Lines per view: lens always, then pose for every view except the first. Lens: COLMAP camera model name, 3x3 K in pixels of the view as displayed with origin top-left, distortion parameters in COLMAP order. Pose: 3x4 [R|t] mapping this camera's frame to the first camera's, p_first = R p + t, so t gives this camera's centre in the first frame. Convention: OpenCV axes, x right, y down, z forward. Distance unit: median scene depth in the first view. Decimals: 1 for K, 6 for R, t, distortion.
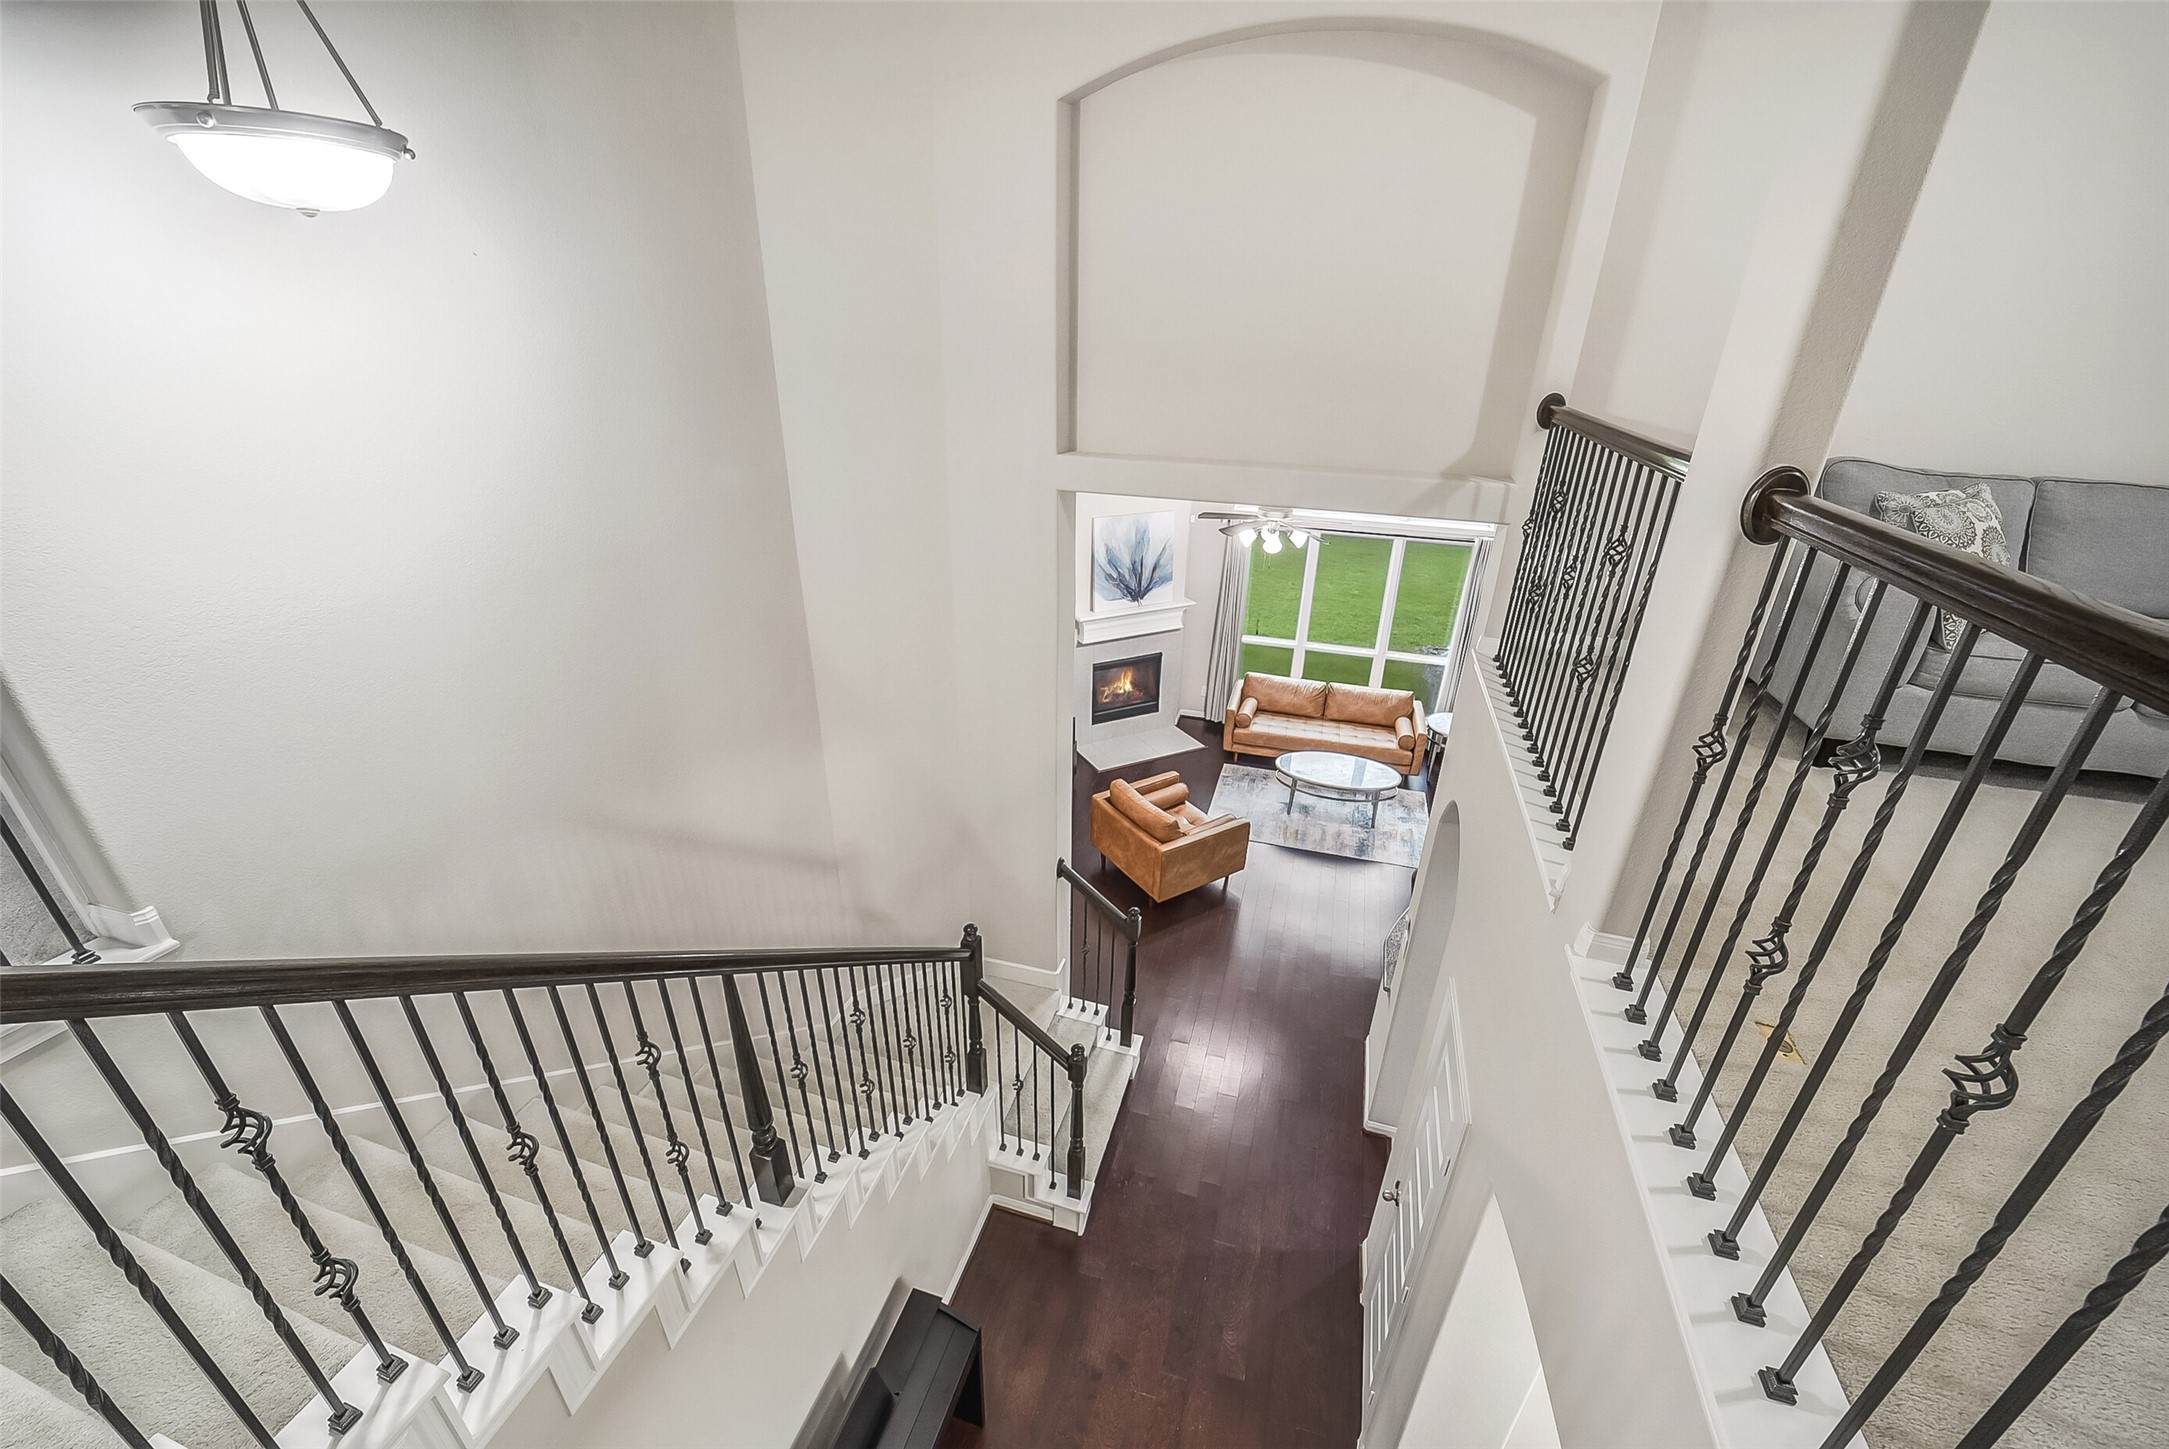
lens RADIAL K [[847.7, 0, 1090.7], [0, 847.7, 743.4], [0, 0, 1]] dist [-0.021141, 0.000083]
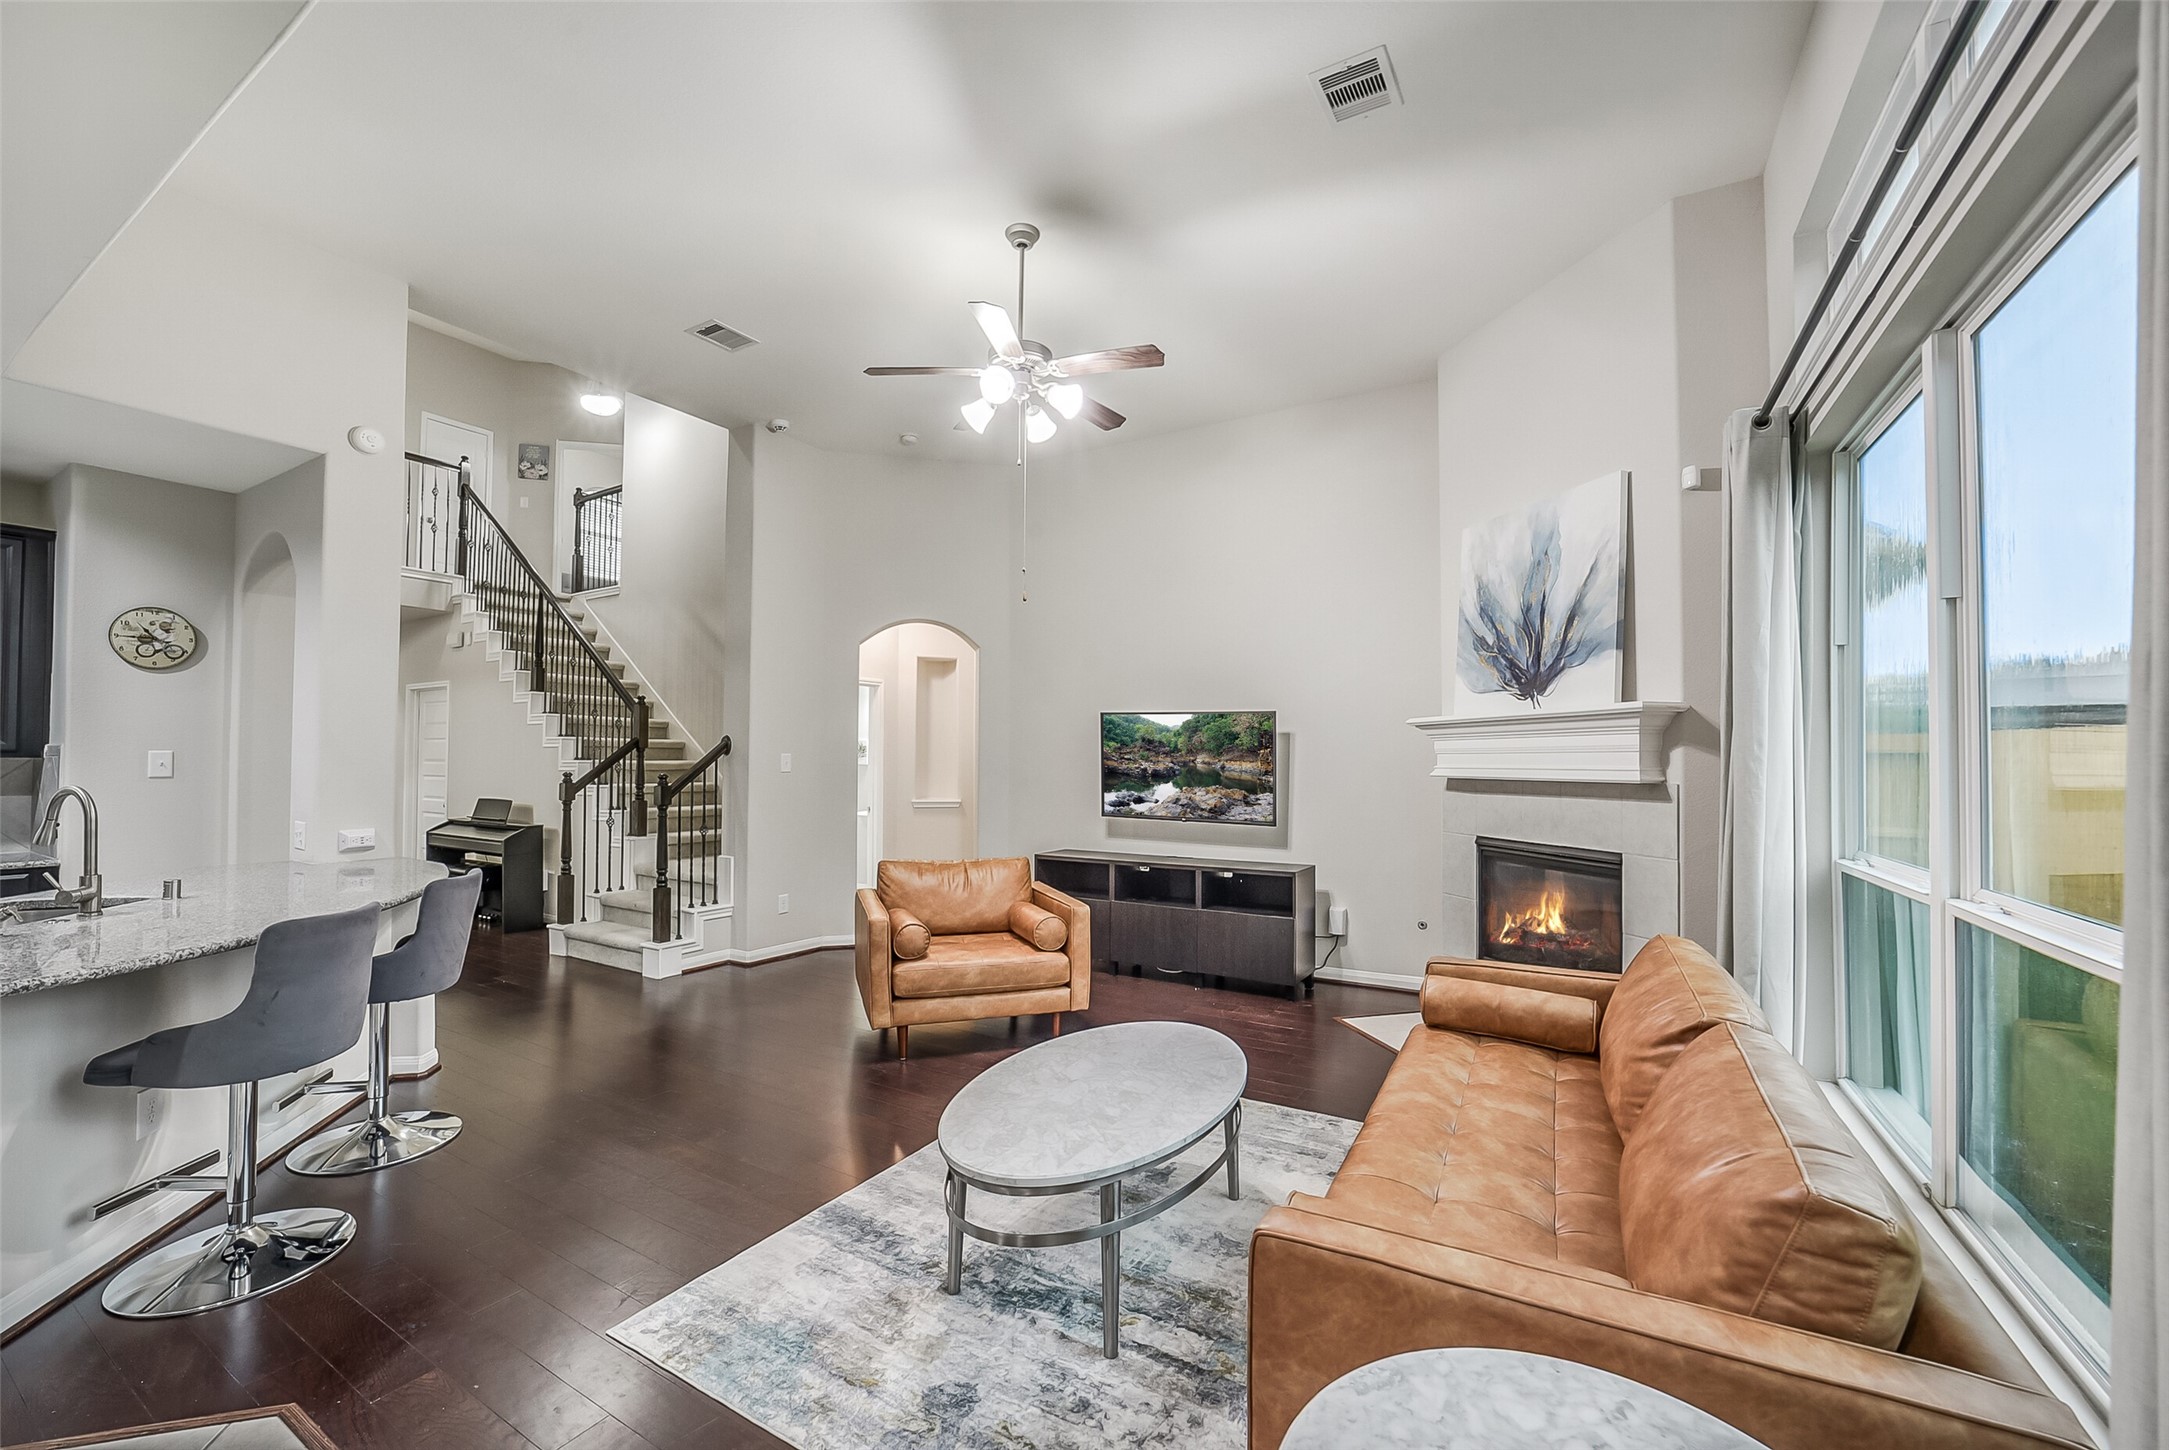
lens RADIAL K [[852.3, 0, 1073.3], [0, 852.3, 738.3], [0, 0, 1]] dist [-0.015163, 0.000276]
pose [[-0.245974, -0.044153, -0.968270, 0.525209], [-0.430604, 0.899949, 0.068350, -0.079492], [0.868376, 0.433753, -0.240376, 0.912654]]
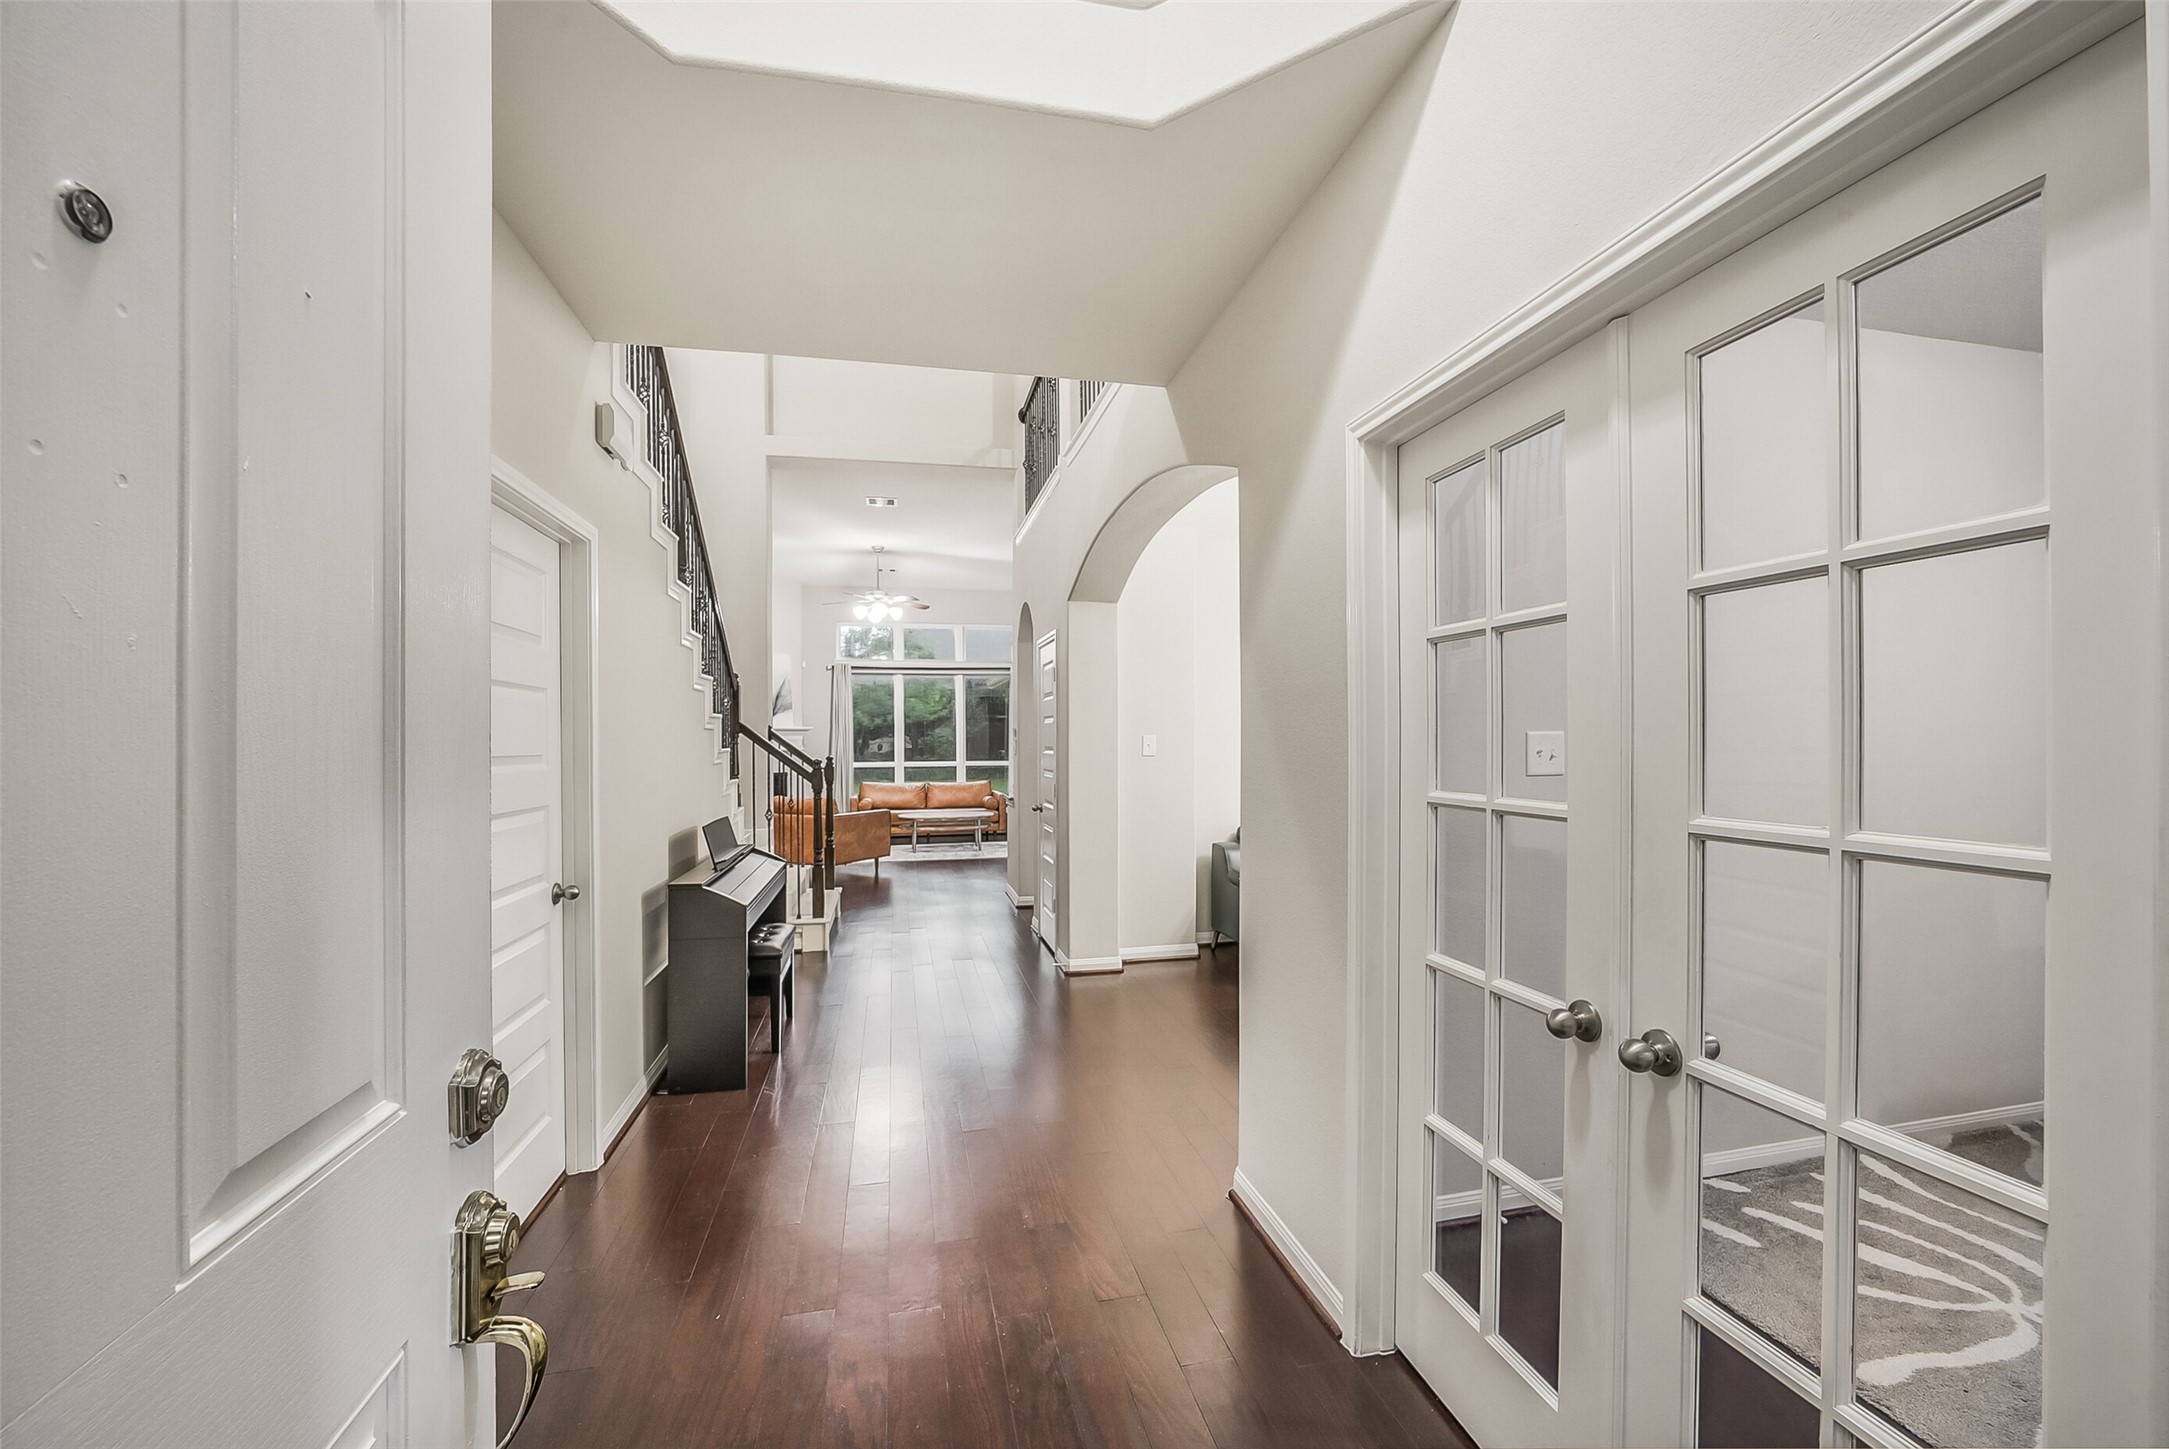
lens RADIAL K [[847.7, 0, 1090.7], [0, 847.7, 743.4], [0, 0, 1]] dist [-0.021141, 0.000083]
pose [[0.868682, -0.027351, 0.494614, -0.136788], [0.237944, 0.898785, -0.368196, 0.416022], [-0.434481, 0.437536, 0.787267, -0.140461]]
